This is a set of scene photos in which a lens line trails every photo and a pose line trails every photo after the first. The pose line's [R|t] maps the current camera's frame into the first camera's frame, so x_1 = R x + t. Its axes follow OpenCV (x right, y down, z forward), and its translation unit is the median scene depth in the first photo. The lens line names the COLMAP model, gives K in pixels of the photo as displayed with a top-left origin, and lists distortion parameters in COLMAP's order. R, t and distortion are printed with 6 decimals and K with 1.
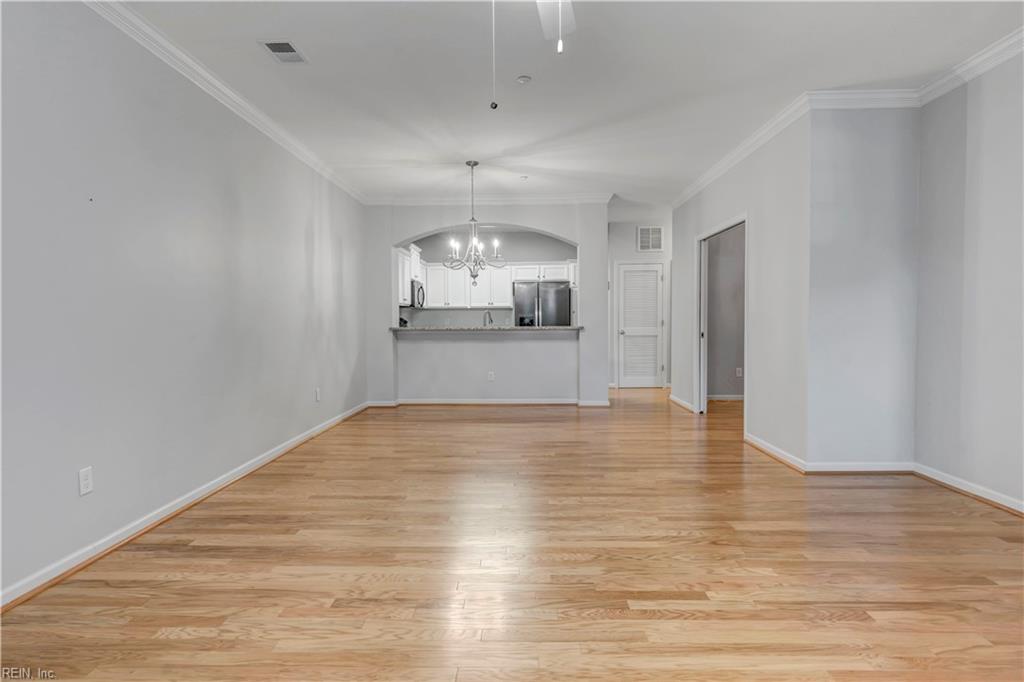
lens RADIAL K [[576.2, 0, 513.3], [0, 576.2, 339.5], [0, 0, 1]] dist [0.000612, 0.000430]
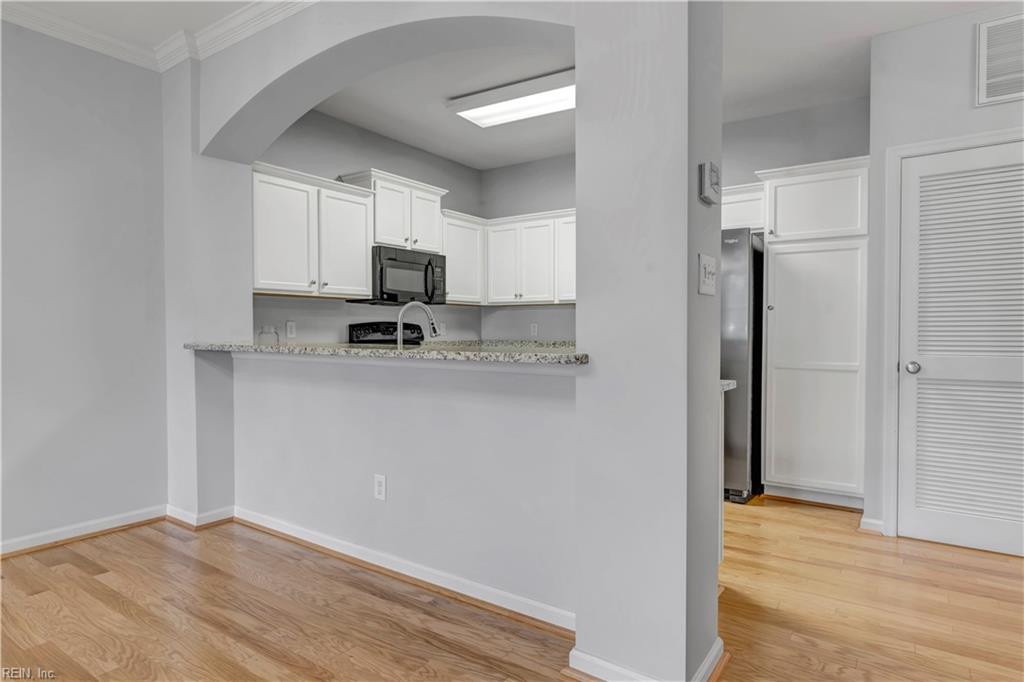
lens RADIAL K [[576.2, 0, 512.9], [0, 576.2, 337.9], [0, 0, 1]] dist [0.000612, 0.000430]
pose [[0.840968, 0.015447, -0.540865, 0.174776], [-0.023559, 0.999690, -0.008080, -0.021163], [0.540572, 0.019537, 0.841071, 0.605553]]
